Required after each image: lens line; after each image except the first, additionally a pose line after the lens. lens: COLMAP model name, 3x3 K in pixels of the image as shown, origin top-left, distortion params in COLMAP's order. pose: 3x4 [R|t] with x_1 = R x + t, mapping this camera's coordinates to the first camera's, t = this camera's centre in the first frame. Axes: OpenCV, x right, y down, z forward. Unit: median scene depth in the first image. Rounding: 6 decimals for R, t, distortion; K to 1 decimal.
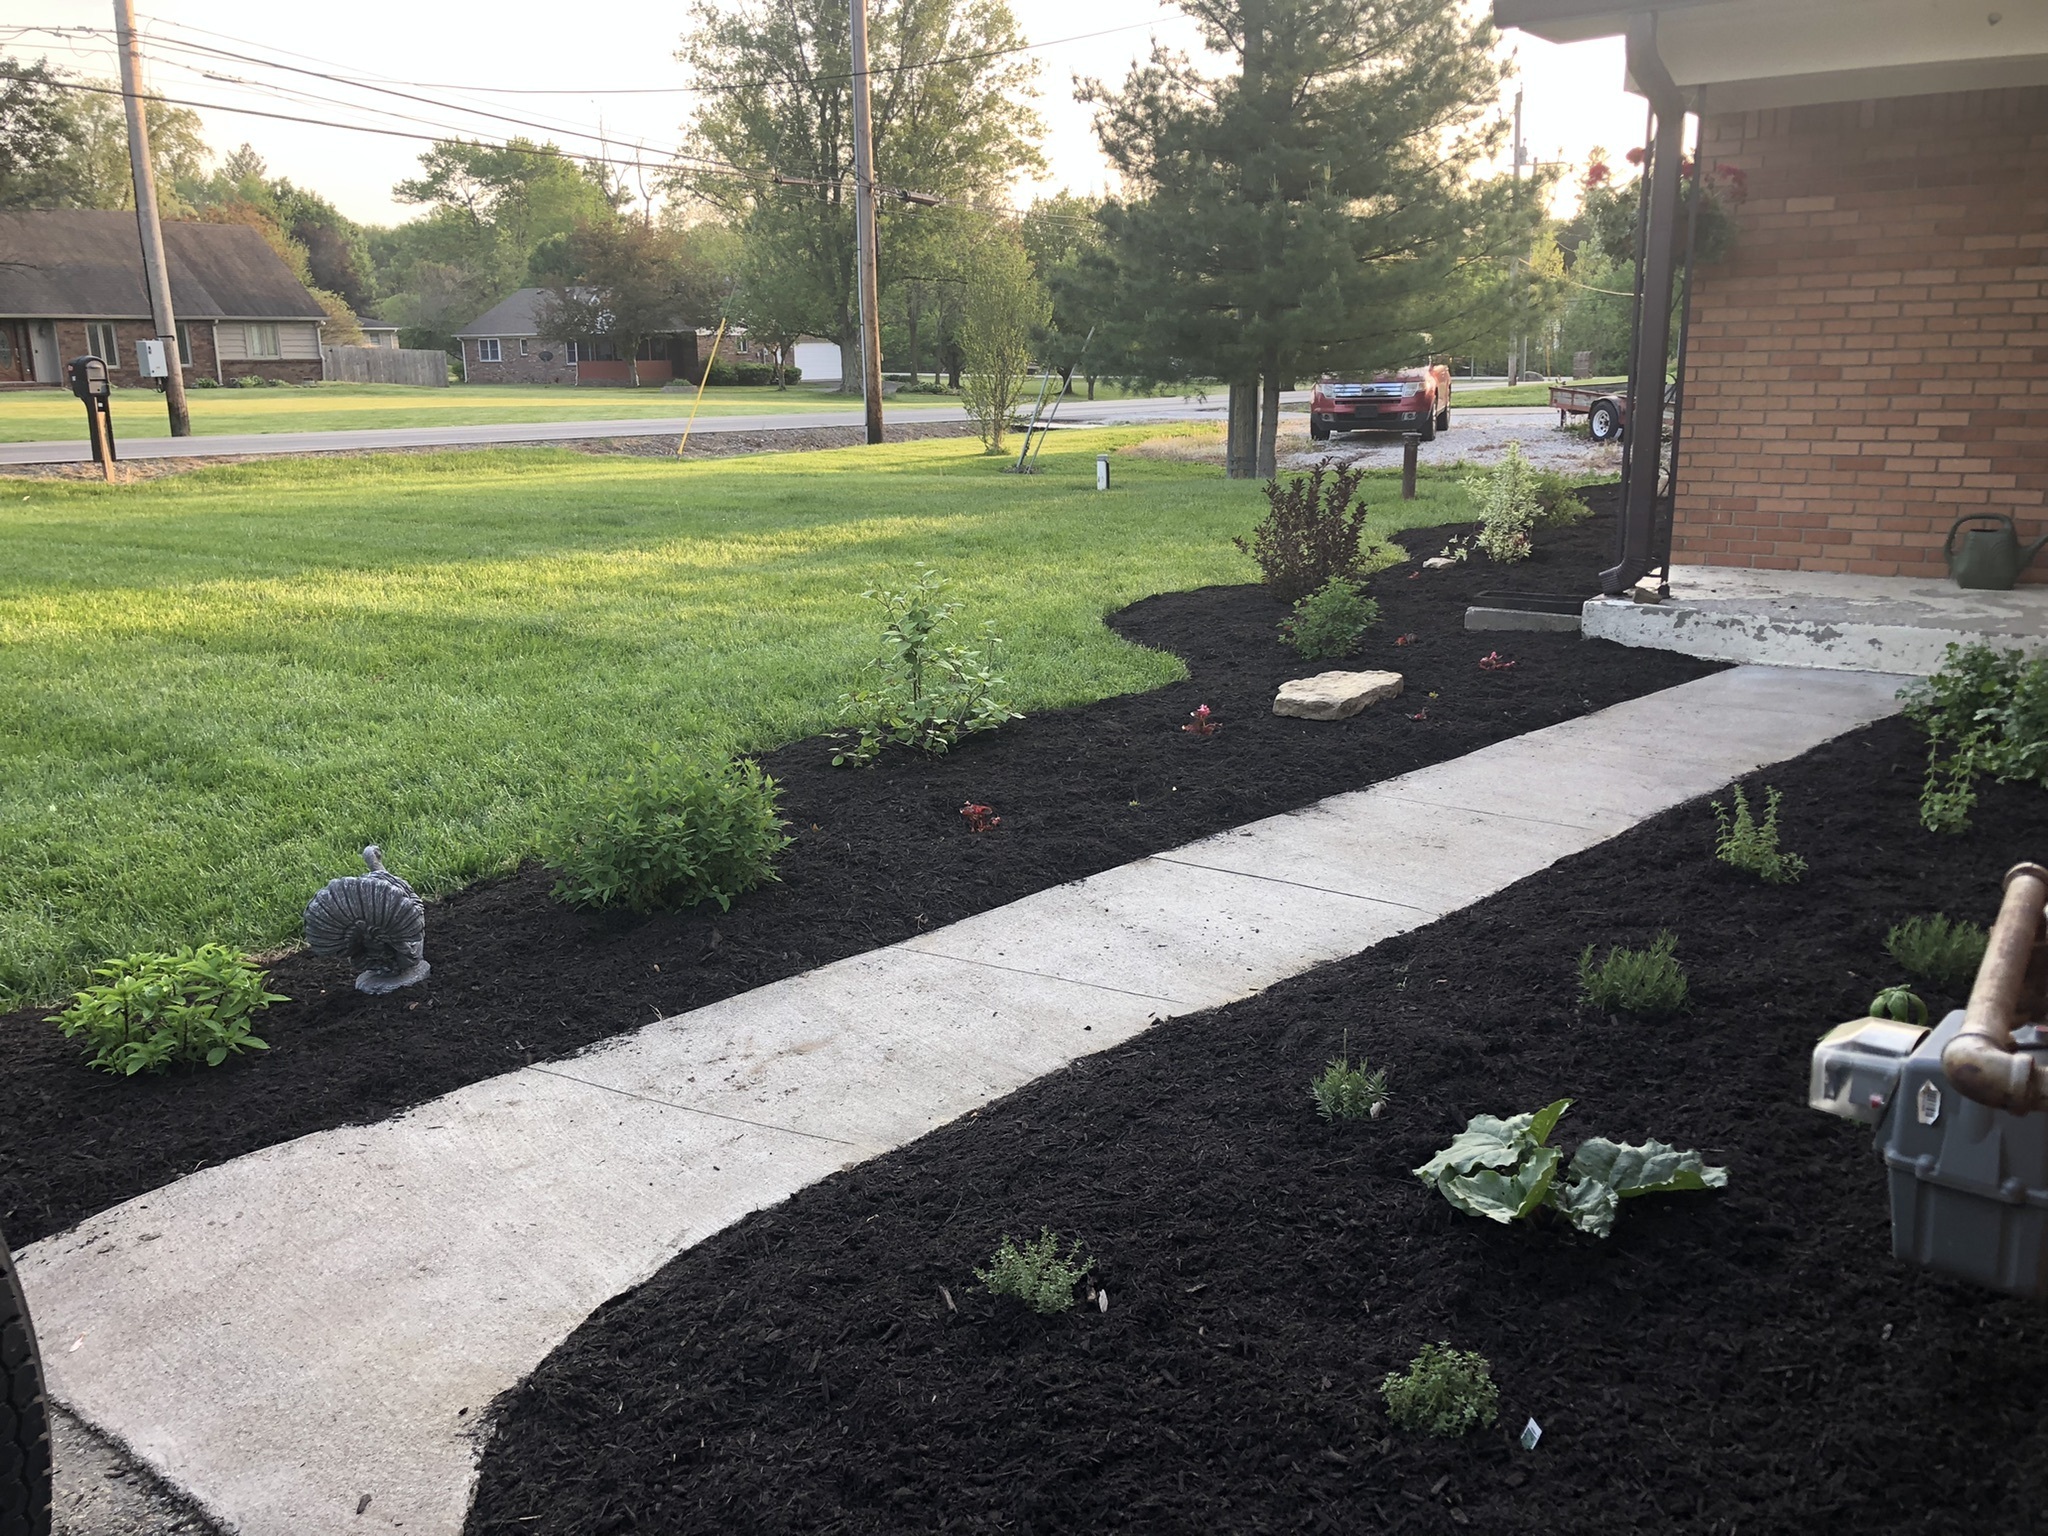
lens RADIAL K [[1649.4, 0, 1024.0], [0, 1649.4, 768.0], [0, 0, 1]] dist [0.092020, -0.088124]
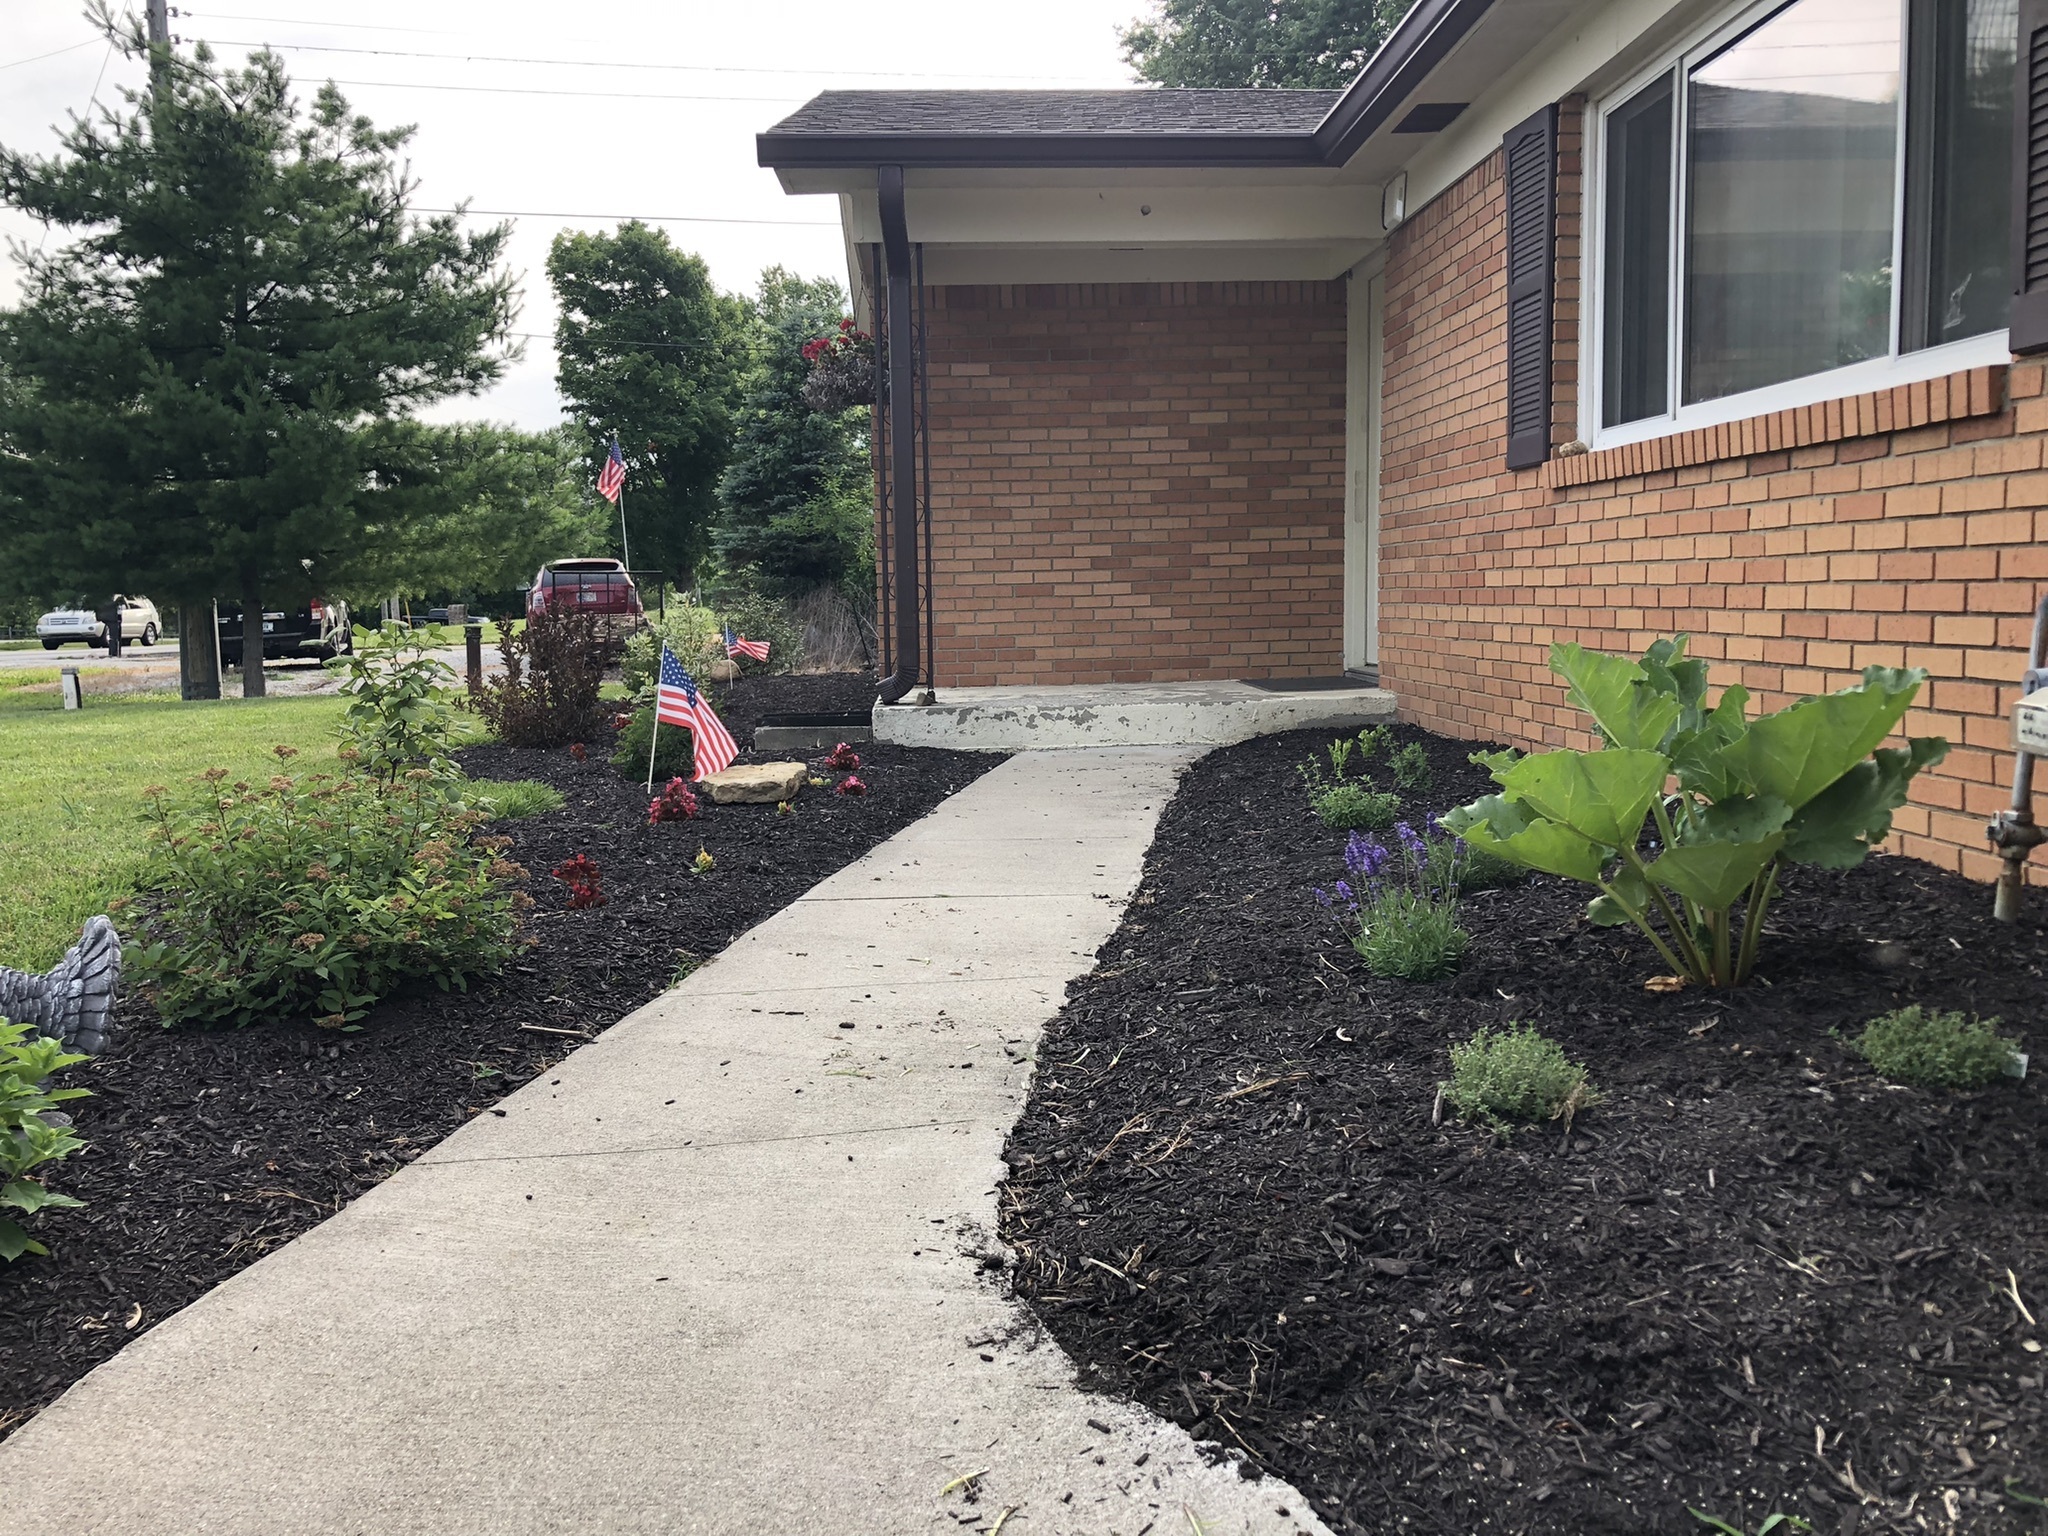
lens RADIAL K [[1649.4, 0, 1024.0], [0, 1649.4, 768.0], [0, 0, 1]] dist [0.092020, -0.088124]
pose [[0.807832, -0.068145, 0.585460, -0.195581], [0.151631, 0.983890, -0.094704, 0.049383], [-0.569574, 0.165278, 0.805151, 0.110422]]
